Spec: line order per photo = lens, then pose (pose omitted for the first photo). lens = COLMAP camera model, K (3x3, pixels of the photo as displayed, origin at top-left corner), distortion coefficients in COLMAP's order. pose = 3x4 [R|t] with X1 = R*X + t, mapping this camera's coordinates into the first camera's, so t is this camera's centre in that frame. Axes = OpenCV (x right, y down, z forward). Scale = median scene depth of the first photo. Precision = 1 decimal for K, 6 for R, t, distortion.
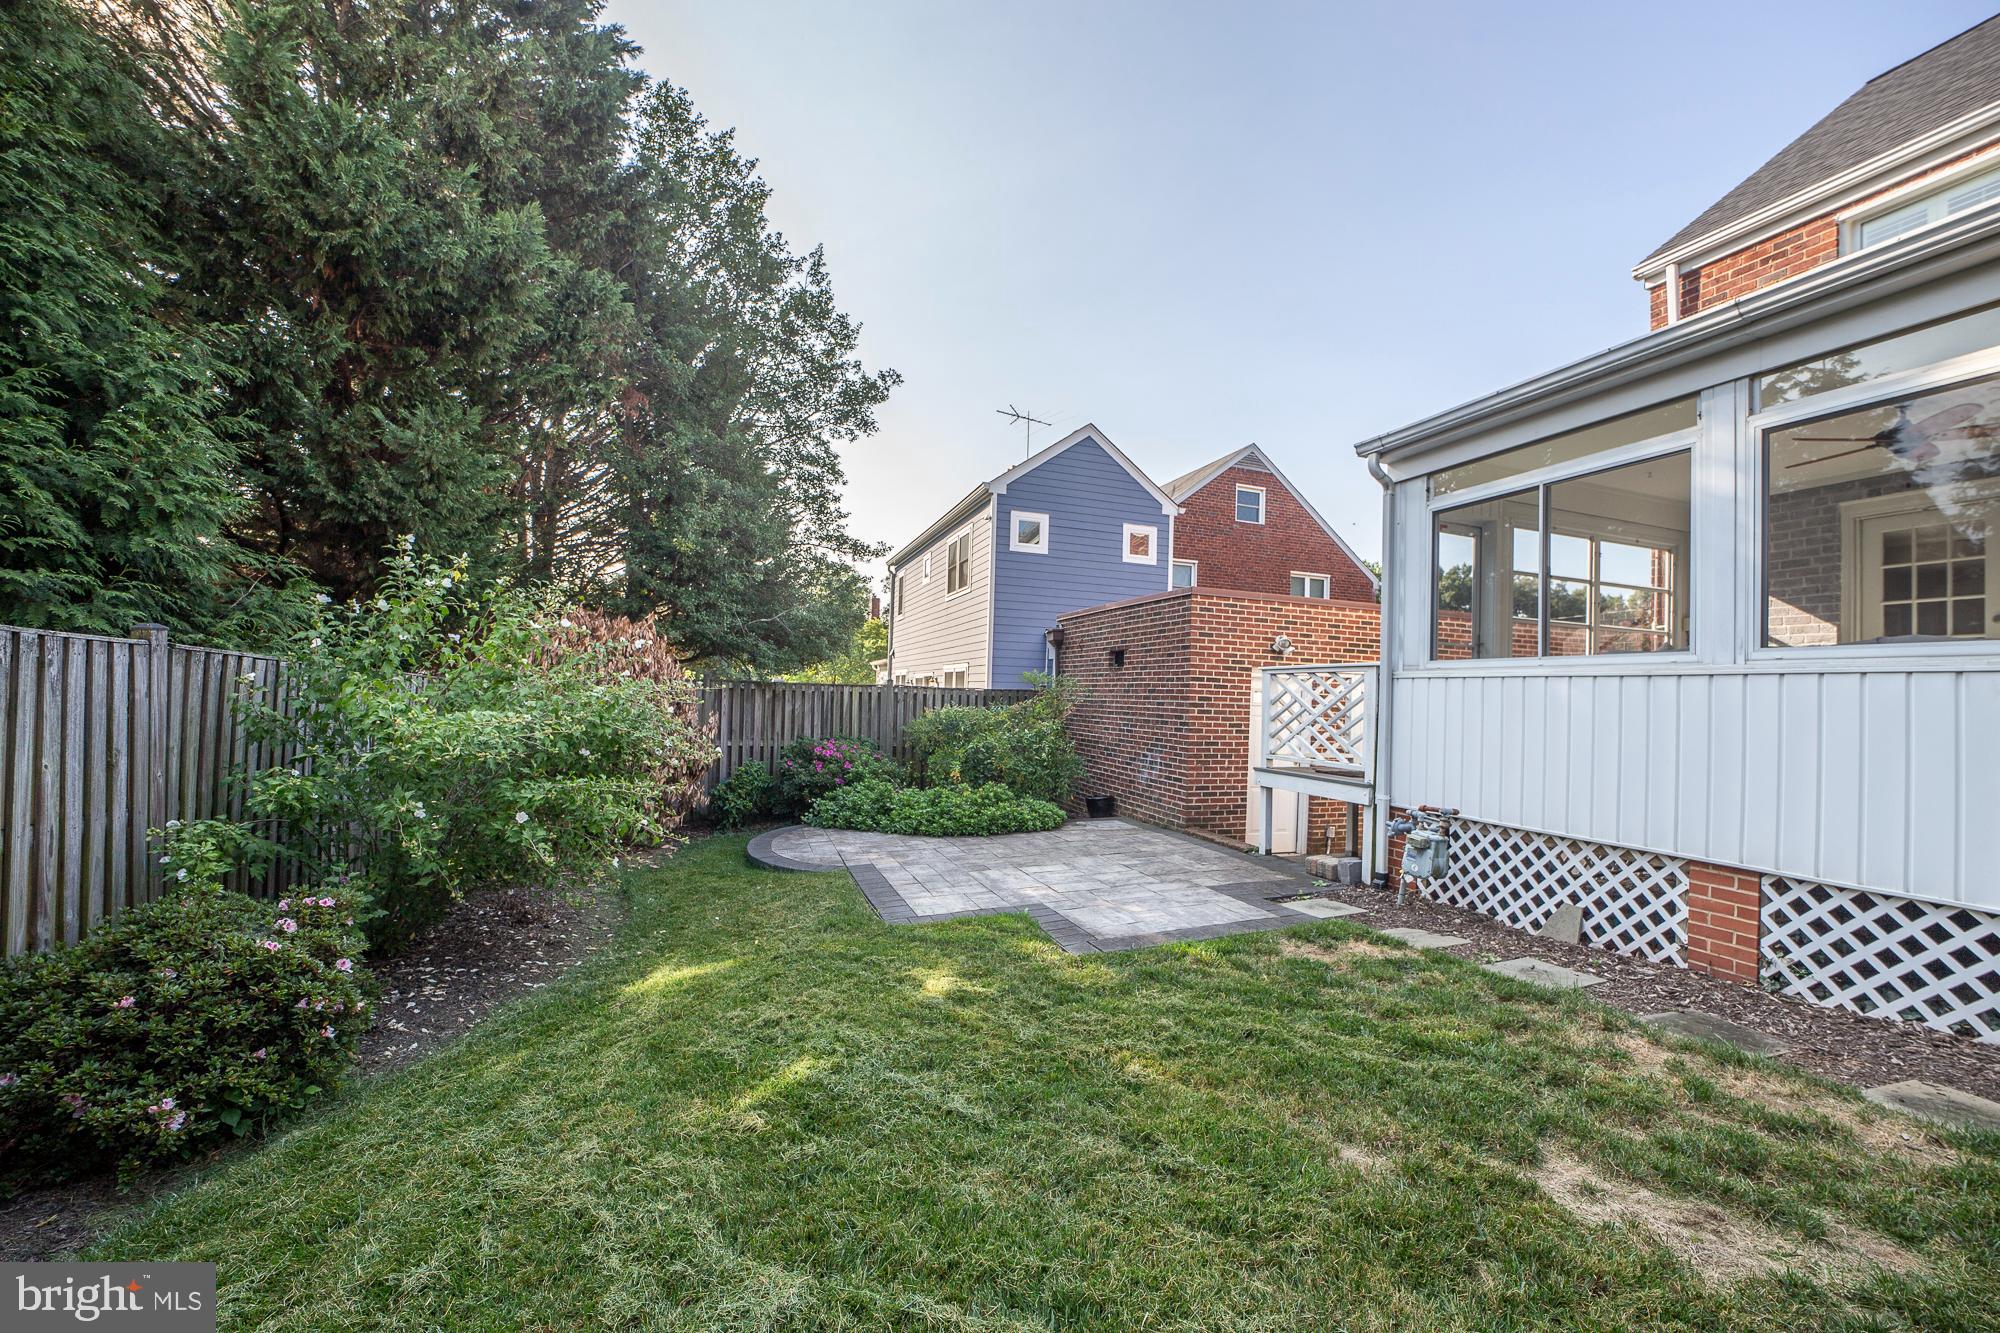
lens RADIAL K [[796.5, 0, 1033.7], [0, 796.5, 689.8], [0, 0, 1]] dist [-0.036352, 0.010743]
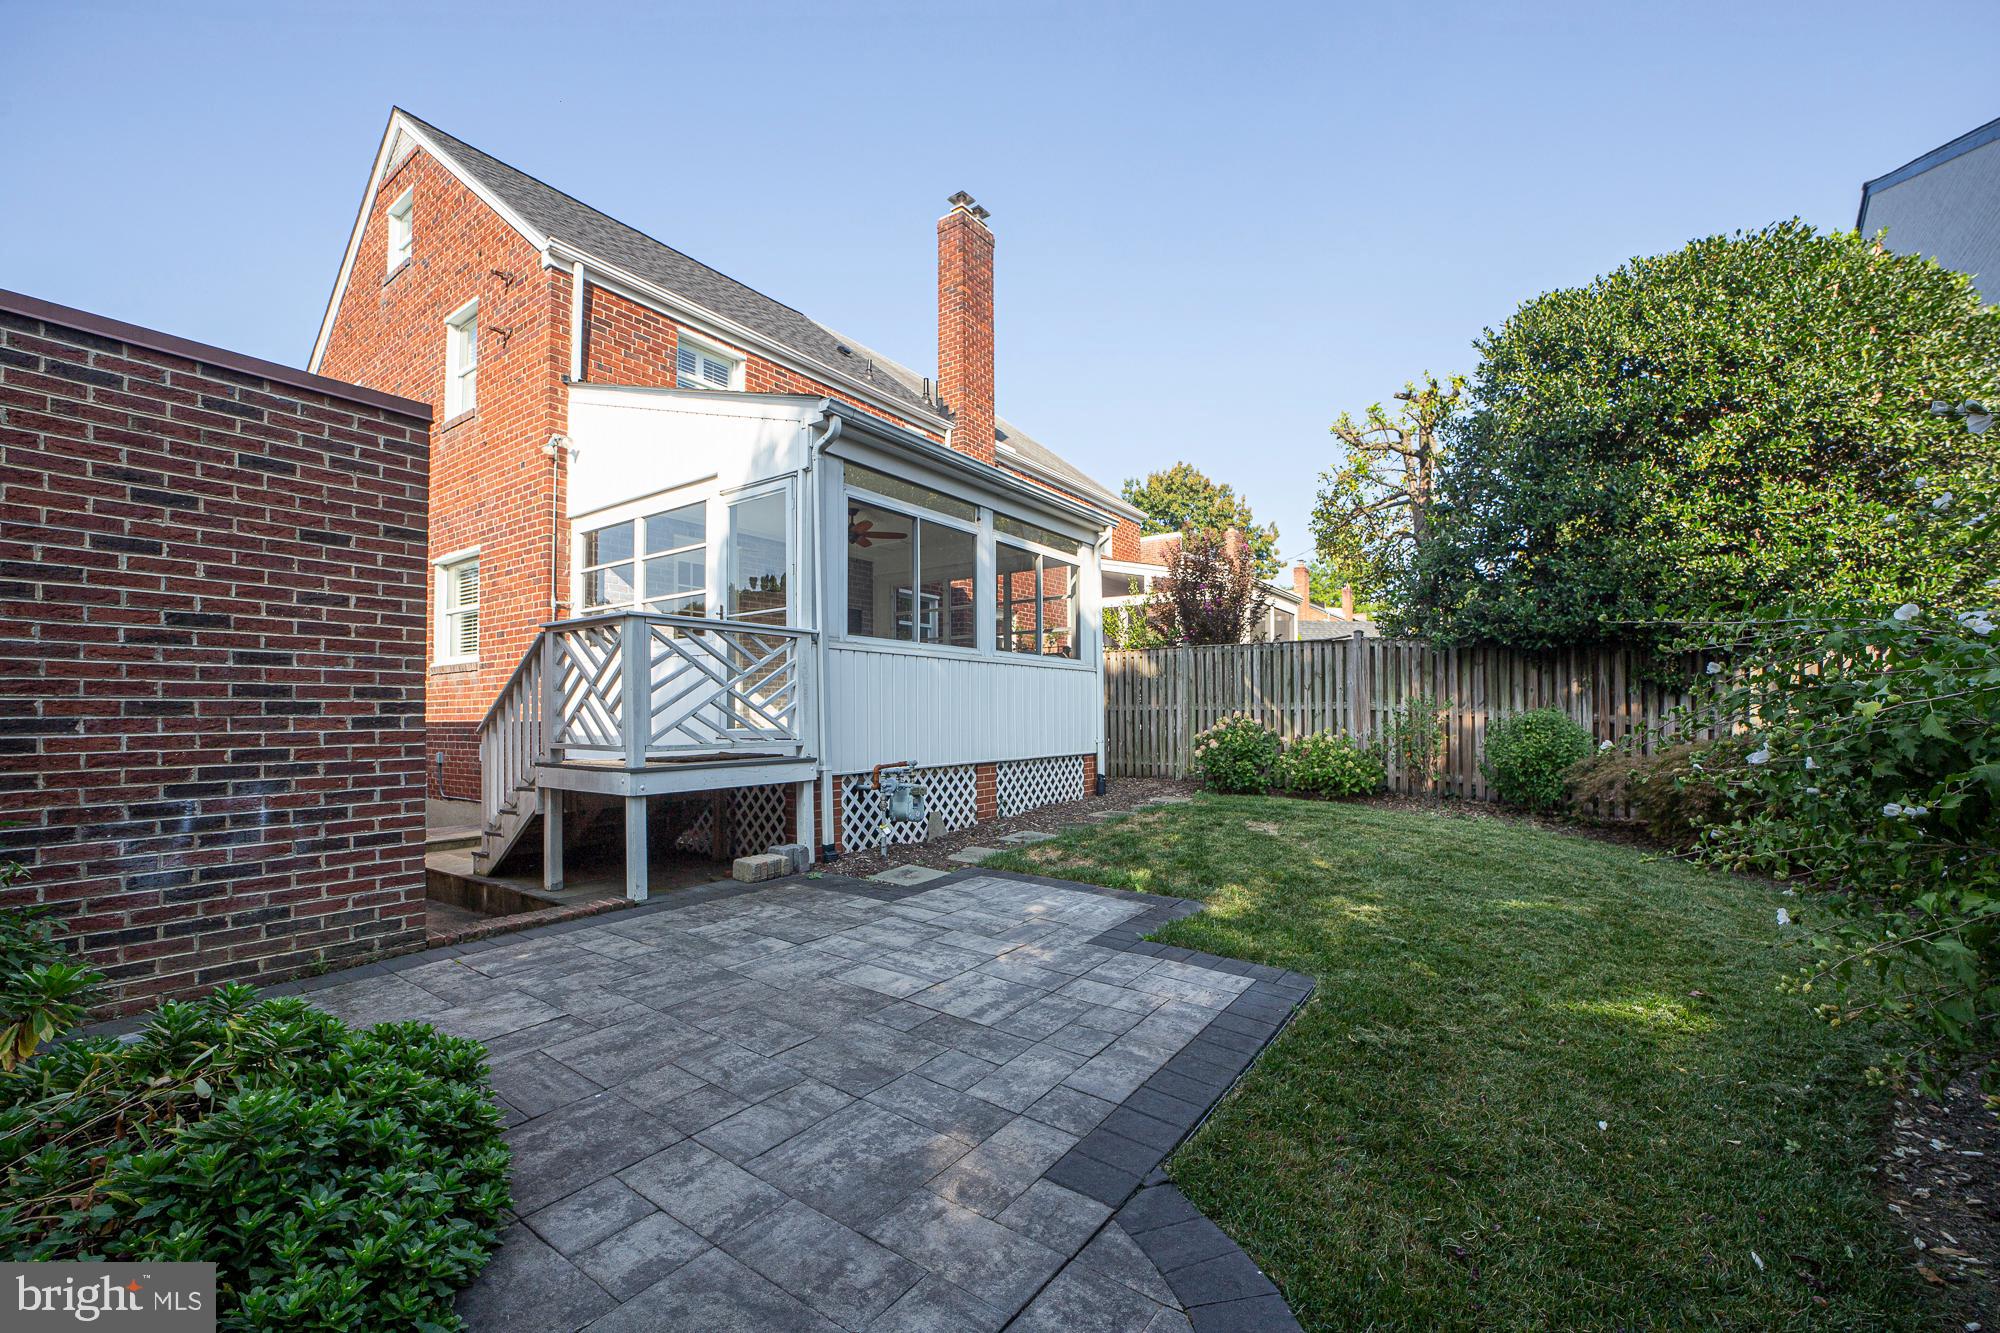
lens RADIAL K [[796.5, 0, 1033.7], [0, 796.5, 689.8], [0, 0, 1]] dist [-0.036352, 0.010743]
pose [[-0.583735, -0.003019, 0.811939, -0.638050], [-0.020523, 0.999728, -0.011037, 0.053287], [-0.811685, -0.023106, -0.583638, 1.694150]]
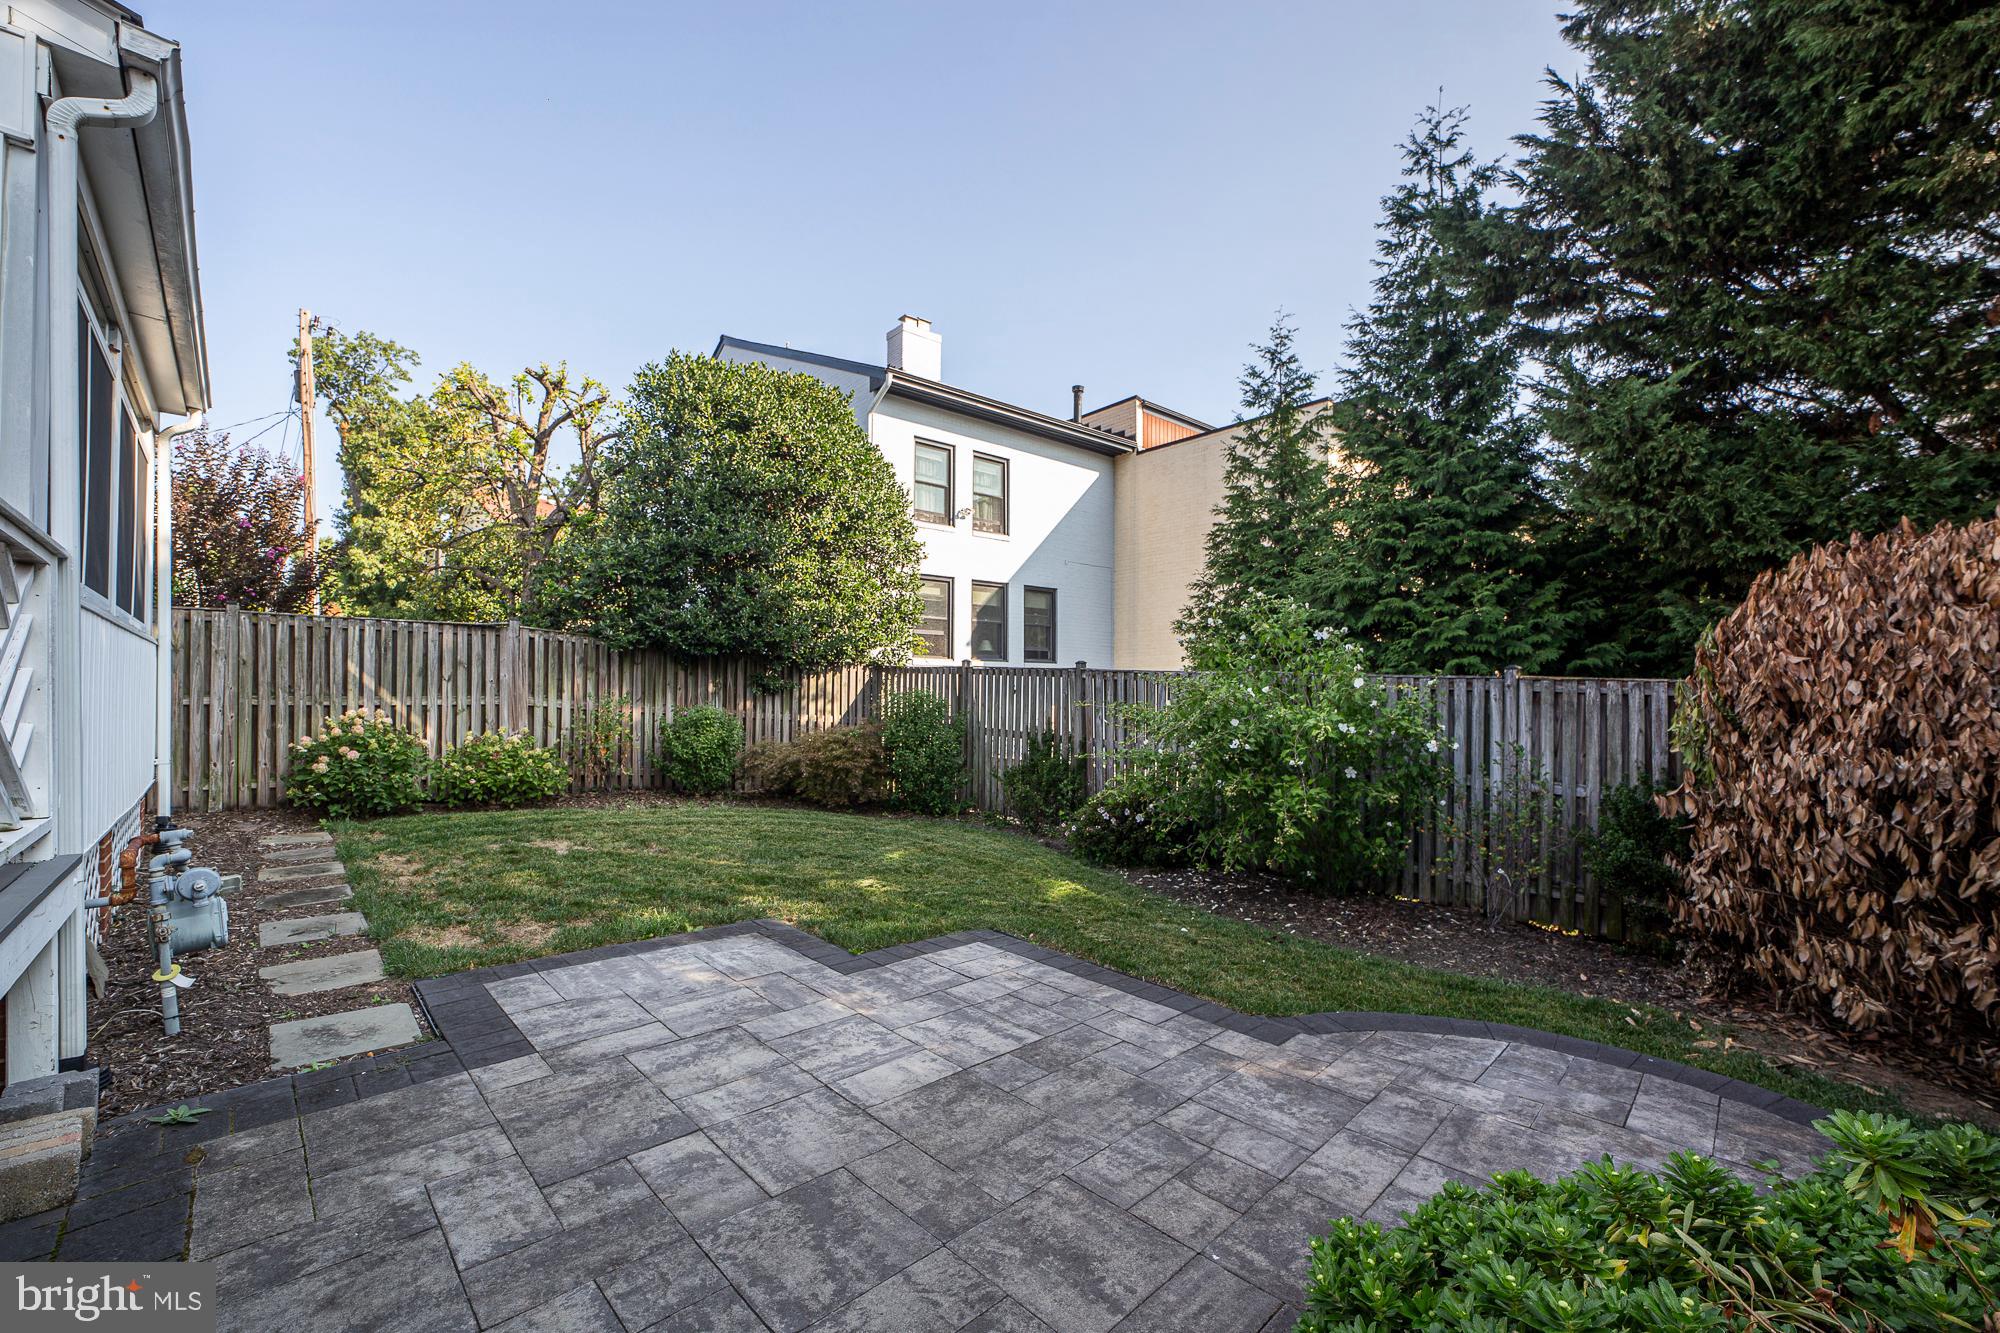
lens RADIAL K [[772.3, 0, 1012.0], [0, 772.3, 690.6], [0, 0, 1]] dist [-0.038541, 0.009606]
pose [[-0.912552, -0.038562, -0.407138, 0.183505], [-0.031365, 0.999212, -0.024339, 0.037389], [0.407755, -0.009441, -0.913042, 1.932134]]
